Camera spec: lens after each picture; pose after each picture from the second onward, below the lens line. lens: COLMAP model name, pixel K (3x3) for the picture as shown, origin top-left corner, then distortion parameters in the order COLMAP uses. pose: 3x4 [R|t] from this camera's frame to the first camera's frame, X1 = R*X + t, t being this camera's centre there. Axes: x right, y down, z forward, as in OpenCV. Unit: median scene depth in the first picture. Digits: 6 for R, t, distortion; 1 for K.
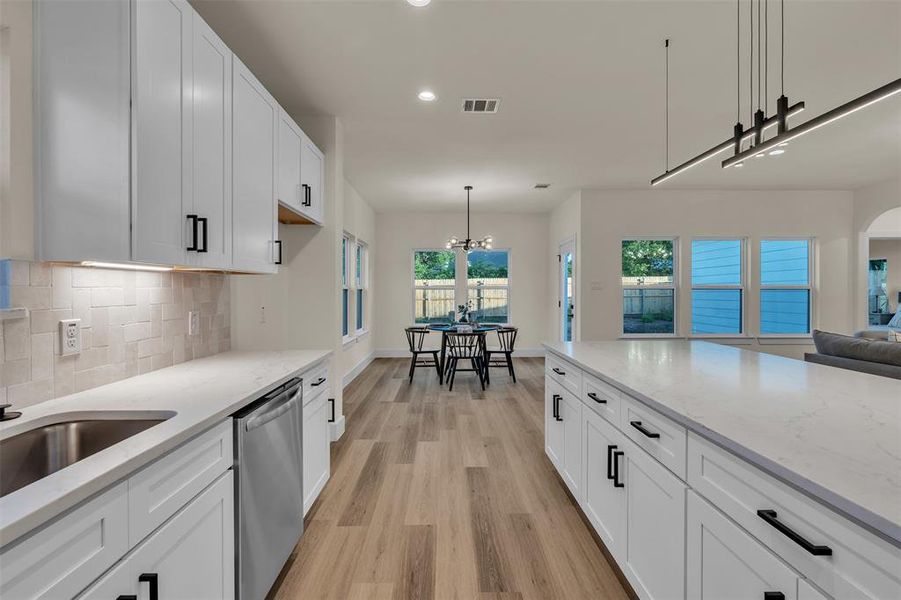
lens RADIAL K [[388.1, 0, 450.5], [0, 388.1, 300.0], [0, 0, 1]] dist [0.001809, 0.000315]
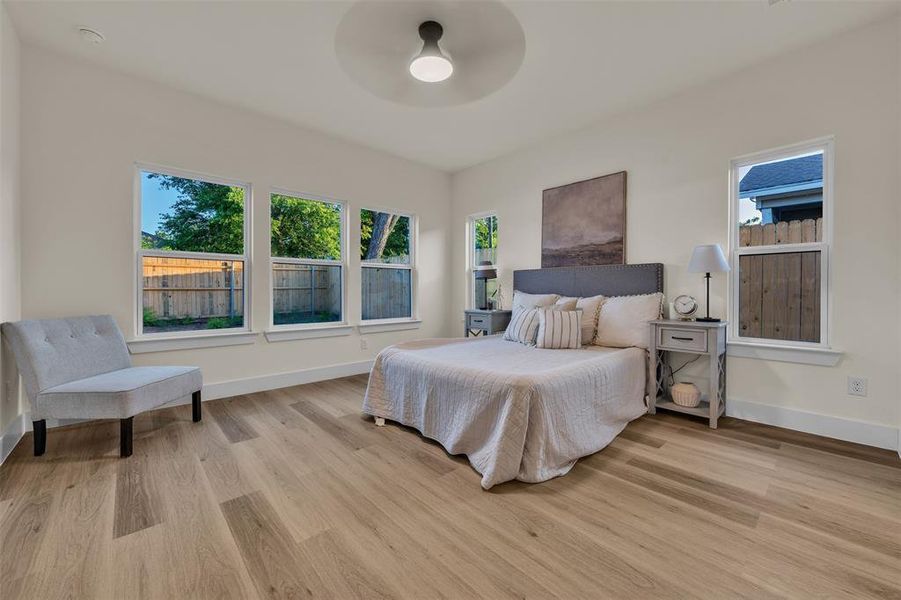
lens RADIAL K [[342.2, 0, 446.8], [0, 342.2, 291.3], [0, 0, 1]] dist [-0.002222, -0.000157]
pose [[0.743419, 0.006874, 0.668790, 0.742427], [0.009333, 0.999743, -0.020649, 0.016853], [-0.668760, 0.021593, 0.743164, 0.689610]]
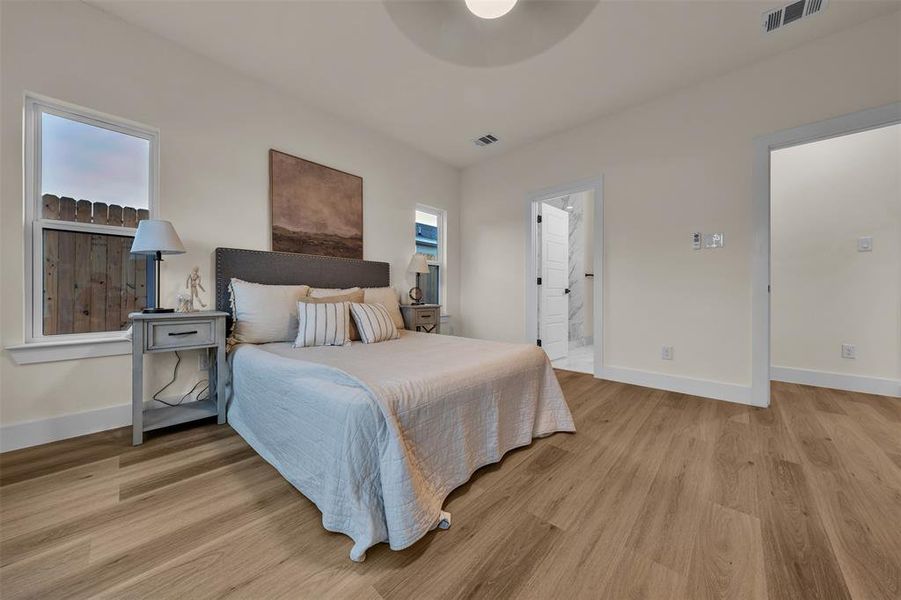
lens RADIAL K [[305.5, 0, 446.4], [0, 305.5, 292.9], [0, 0, 1]] dist [-0.000407, 0.000046]
pose [[-0.714032, 0.003675, 0.700104, 0.796562], [0.016734, 0.999790, 0.011818, 0.019211], [-0.699913, 0.020154, -0.713943, 1.026110]]
